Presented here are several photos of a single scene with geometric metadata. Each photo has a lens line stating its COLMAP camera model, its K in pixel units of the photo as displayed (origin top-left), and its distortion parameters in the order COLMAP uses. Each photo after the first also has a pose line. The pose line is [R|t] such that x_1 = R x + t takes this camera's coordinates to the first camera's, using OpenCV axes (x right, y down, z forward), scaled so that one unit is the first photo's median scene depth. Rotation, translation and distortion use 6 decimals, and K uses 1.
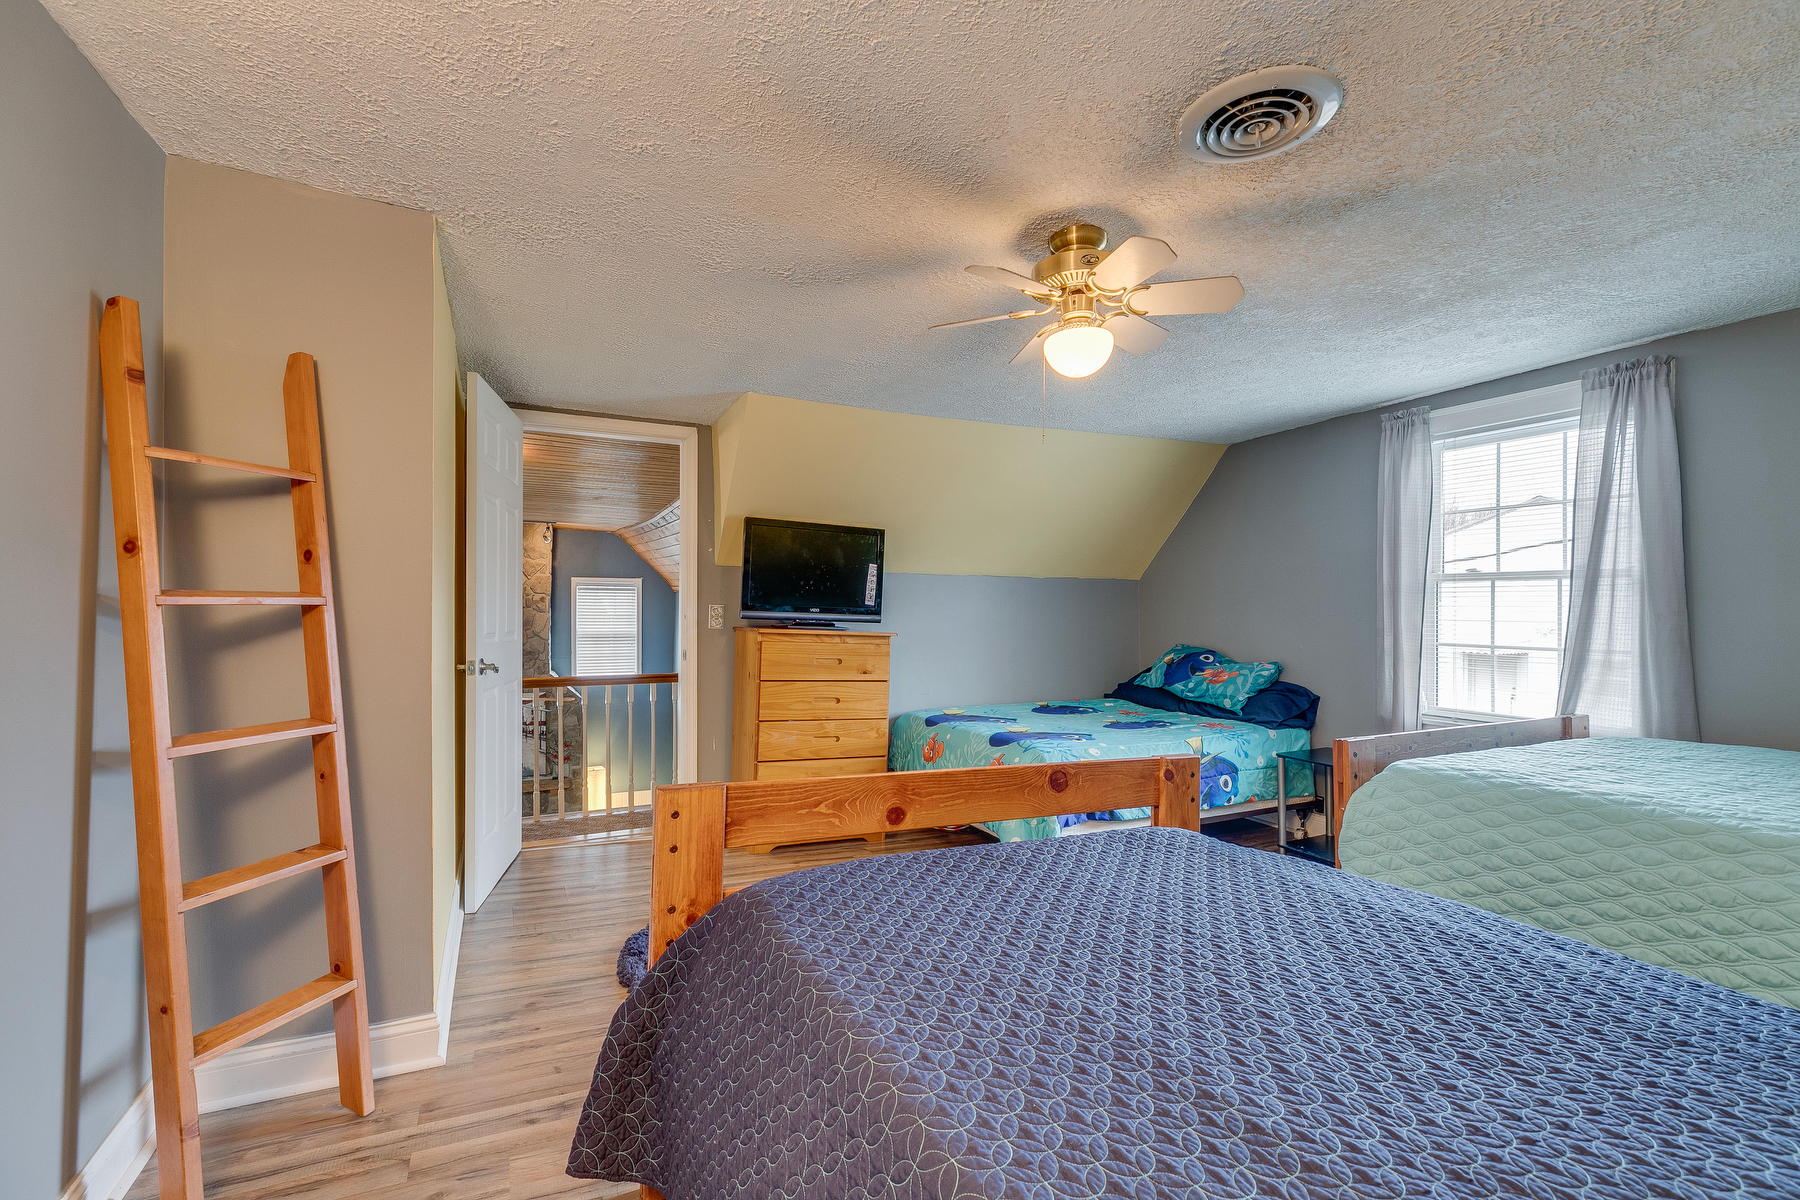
lens RADIAL K [[817.4, 0, 897.3], [0, 817.4, 605.4], [0, 0, 1]] dist [0.002012, 0.000450]
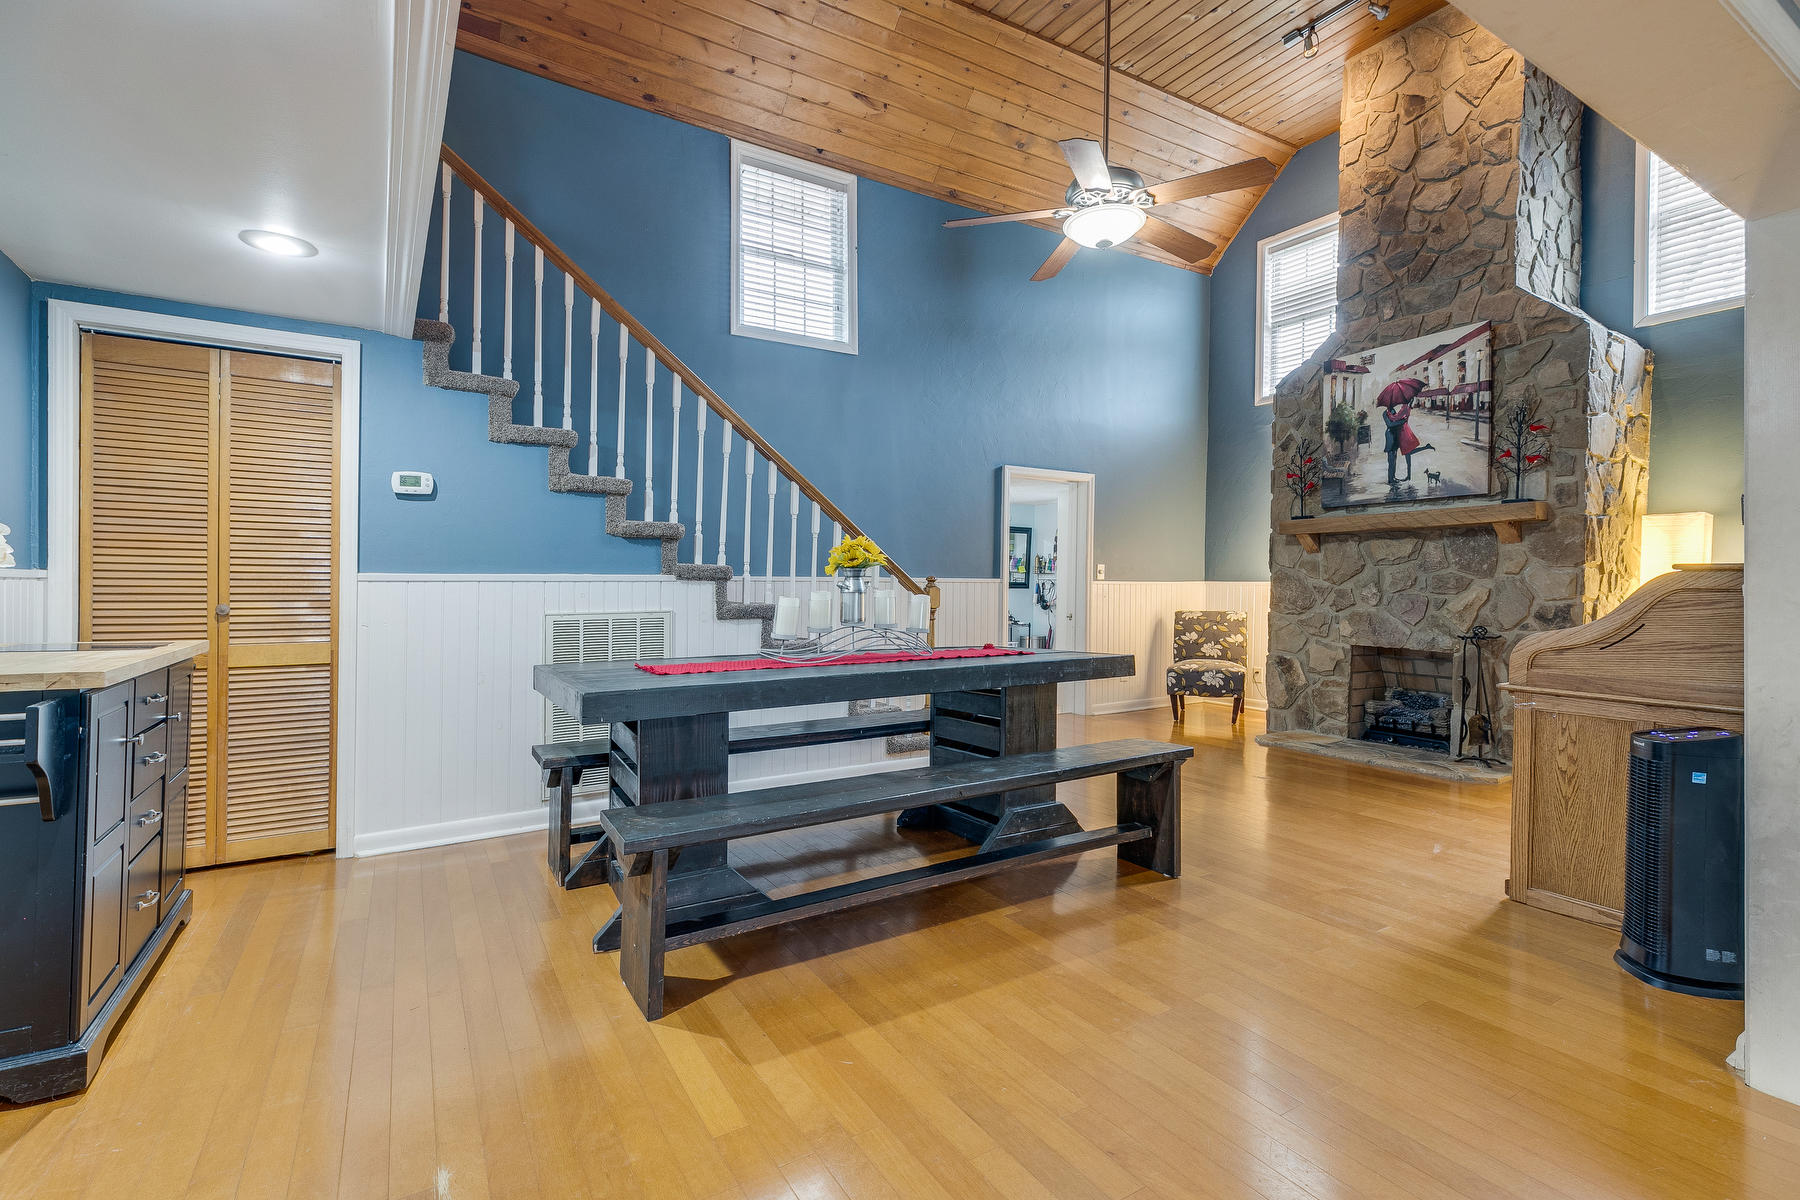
lens RADIAL K [[817.4, 0, 884.3], [0, 817.4, 593.4], [0, 0, 1]] dist [0.002012, 0.000450]
pose [[0.106496, 0.011655, -0.994245, 0.007161], [-0.011966, 0.999874, 0.010440, 0.260055], [0.994241, 0.010785, 0.106622, 0.591127]]
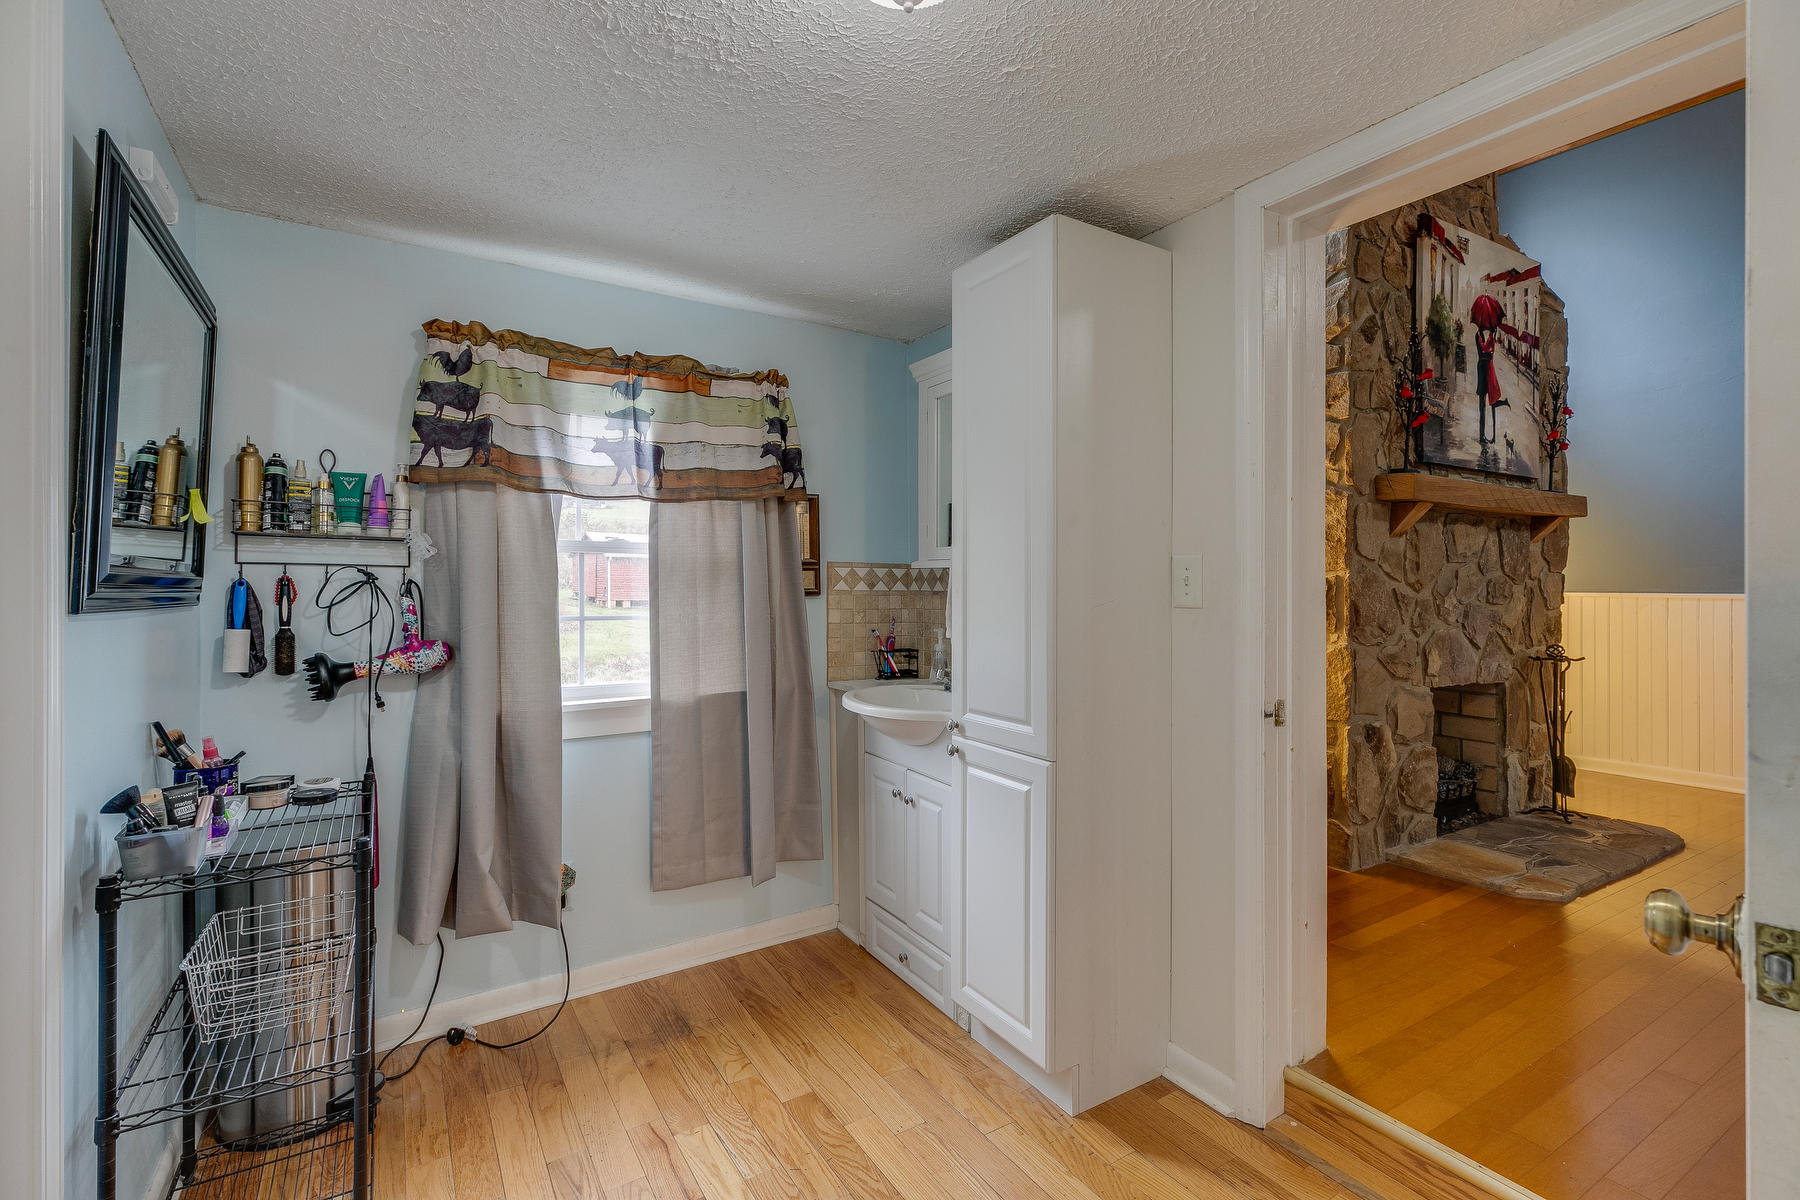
lens RADIAL K [[817.4, 0, 902.0], [0, 817.4, 594.9], [0, 0, 1]] dist [0.002012, 0.000450]
pose [[0.991985, 0.005099, 0.126249, -0.760901], [-0.004873, 0.999986, -0.002104, 0.259228], [-0.126258, 0.001472, 0.991996, 0.647758]]
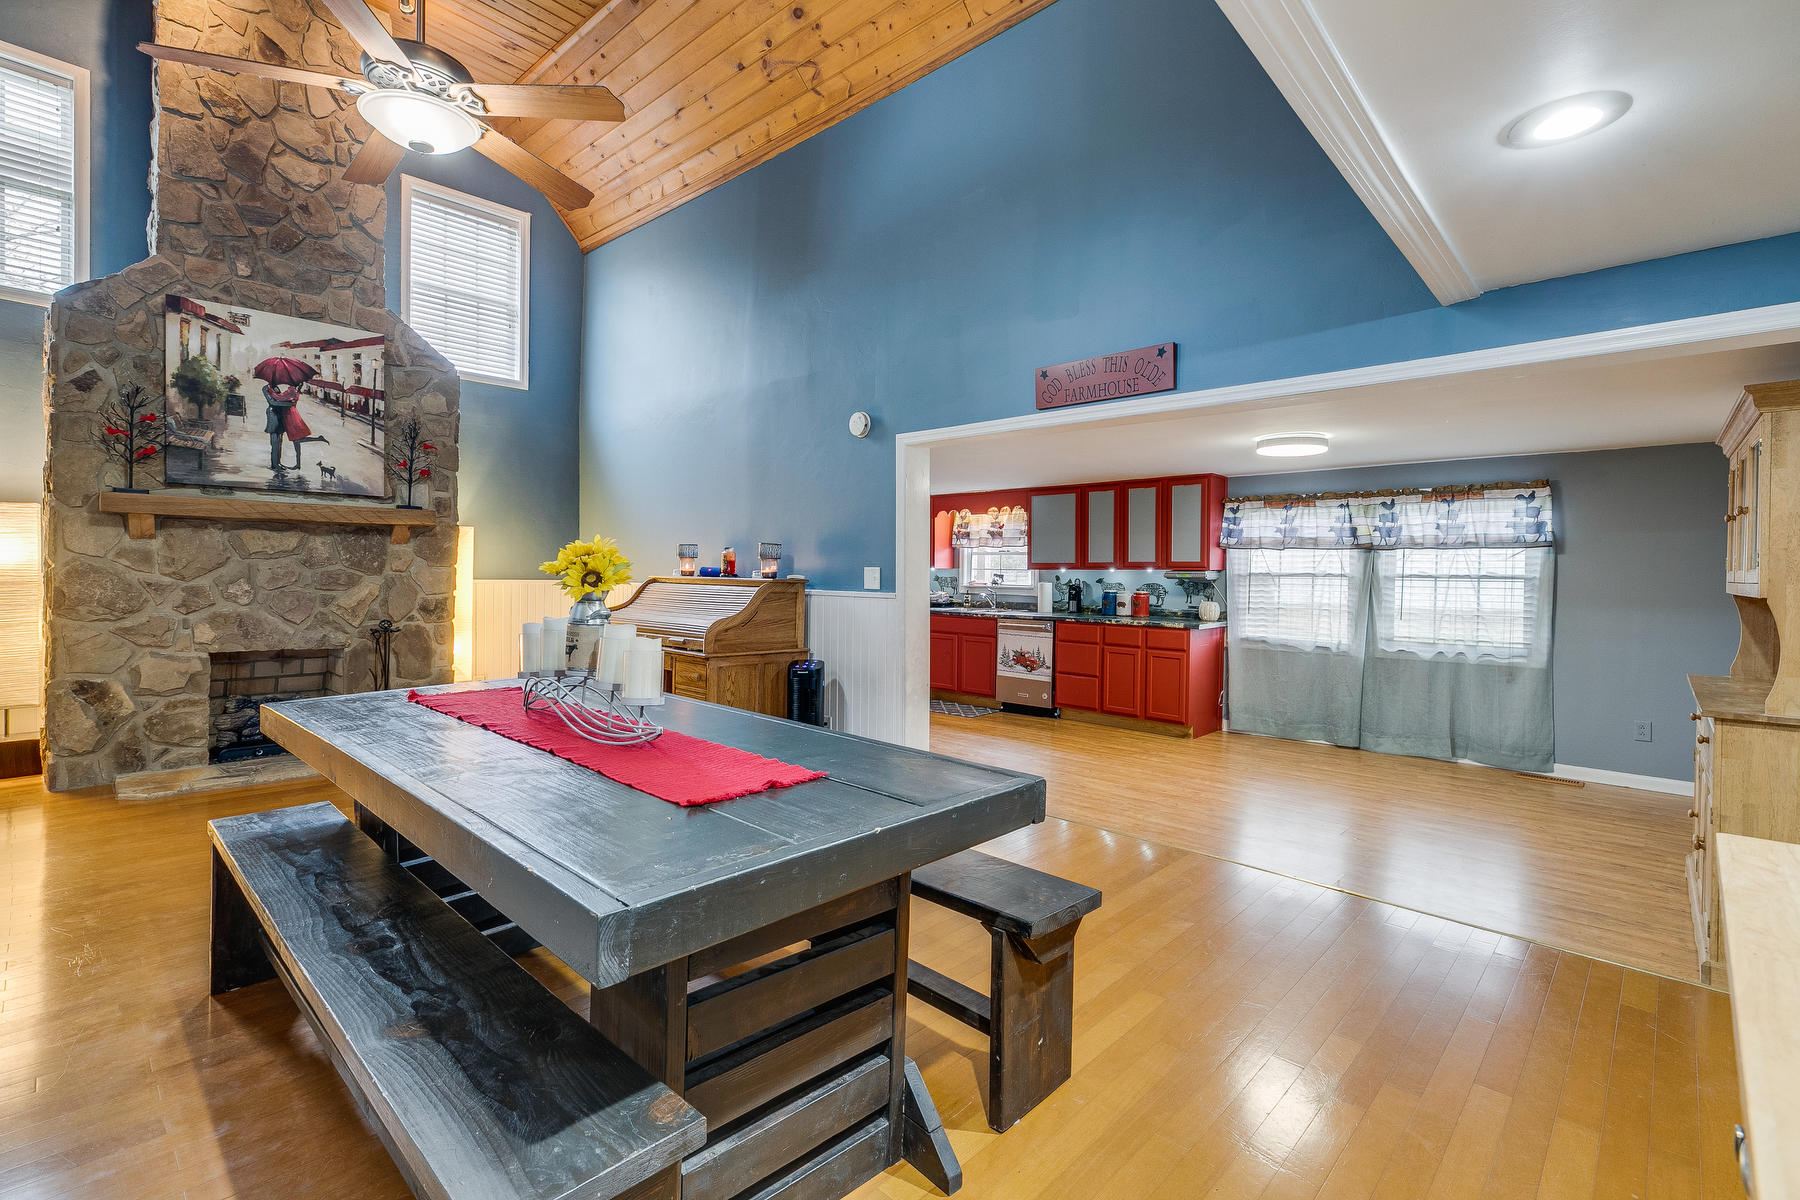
lens RADIAL K [[817.4, 0, 910.7], [0, 817.4, 589.1], [0, 0, 1]] dist [0.002012, 0.000450]
pose [[0.924322, 0.009016, 0.381506, -0.314843], [-0.014590, 0.999825, 0.011722, 0.250098], [-0.381334, -0.016401, 0.924292, 0.393116]]
